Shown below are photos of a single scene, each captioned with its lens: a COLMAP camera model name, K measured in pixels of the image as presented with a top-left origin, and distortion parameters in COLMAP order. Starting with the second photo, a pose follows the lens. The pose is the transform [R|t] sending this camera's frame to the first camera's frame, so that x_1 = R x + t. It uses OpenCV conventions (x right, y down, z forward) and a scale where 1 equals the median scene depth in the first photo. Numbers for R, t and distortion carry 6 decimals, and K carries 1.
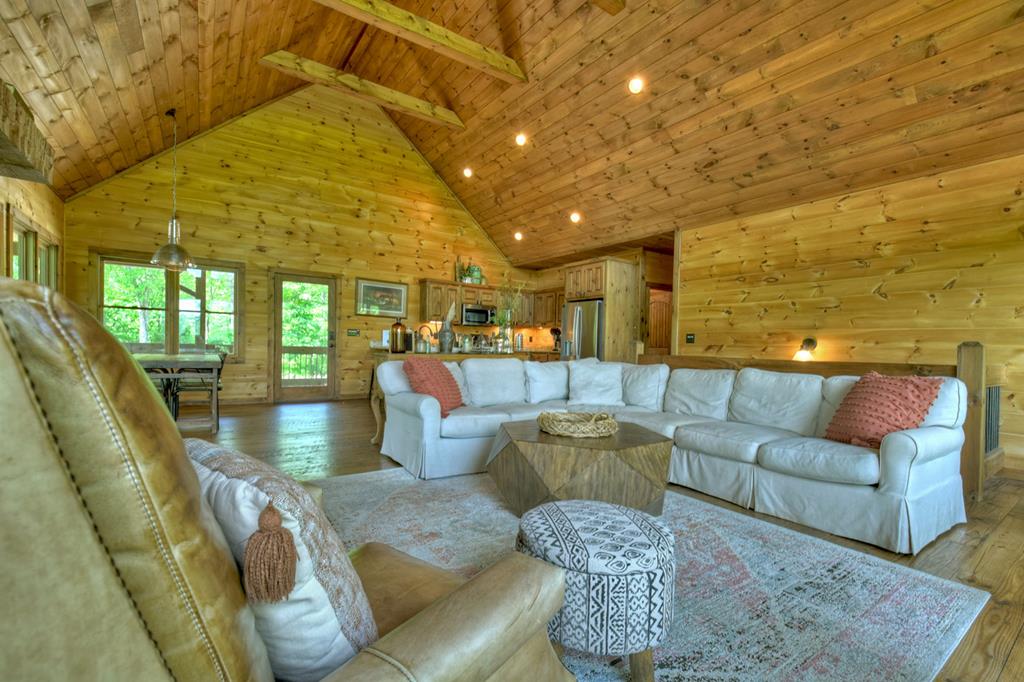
lens RADIAL K [[464.4, 0, 507.0], [0, 464.4, 351.8], [0, 0, 1]] dist [-0.001542, -0.000460]
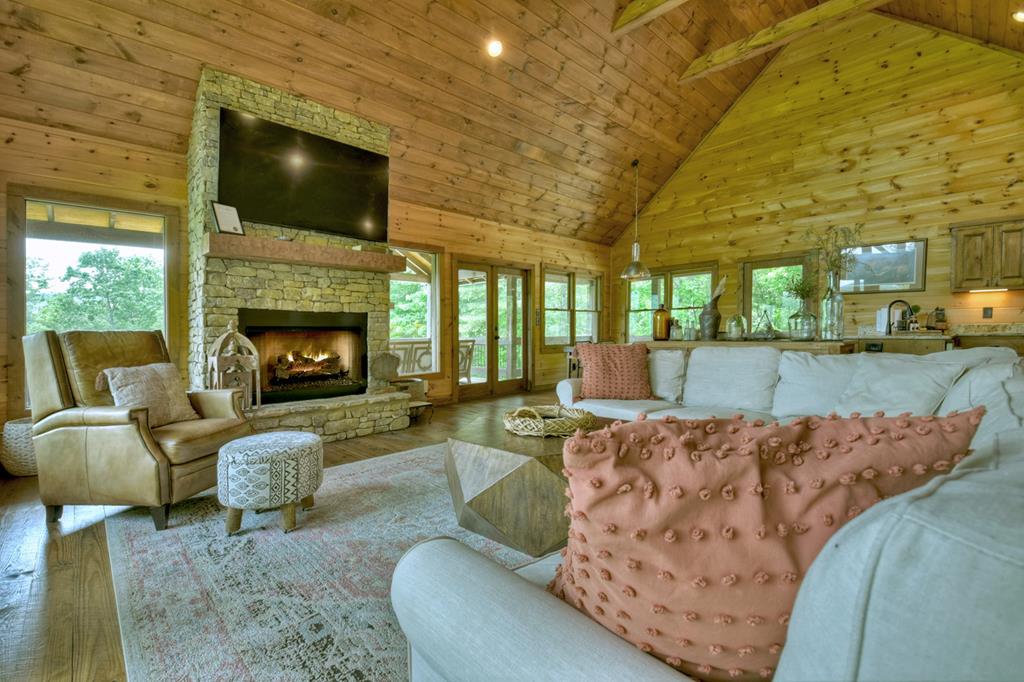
lens RADIAL K [[440.7, 0, 509.9], [0, 440.7, 363.9], [0, 0, 1]] dist [-0.000070, -0.012537]
pose [[0.151313, 0.040424, -0.987659, 0.329320], [0.009859, 0.999052, 0.042401, 0.004664], [0.988437, -0.016153, 0.150771, 0.285531]]
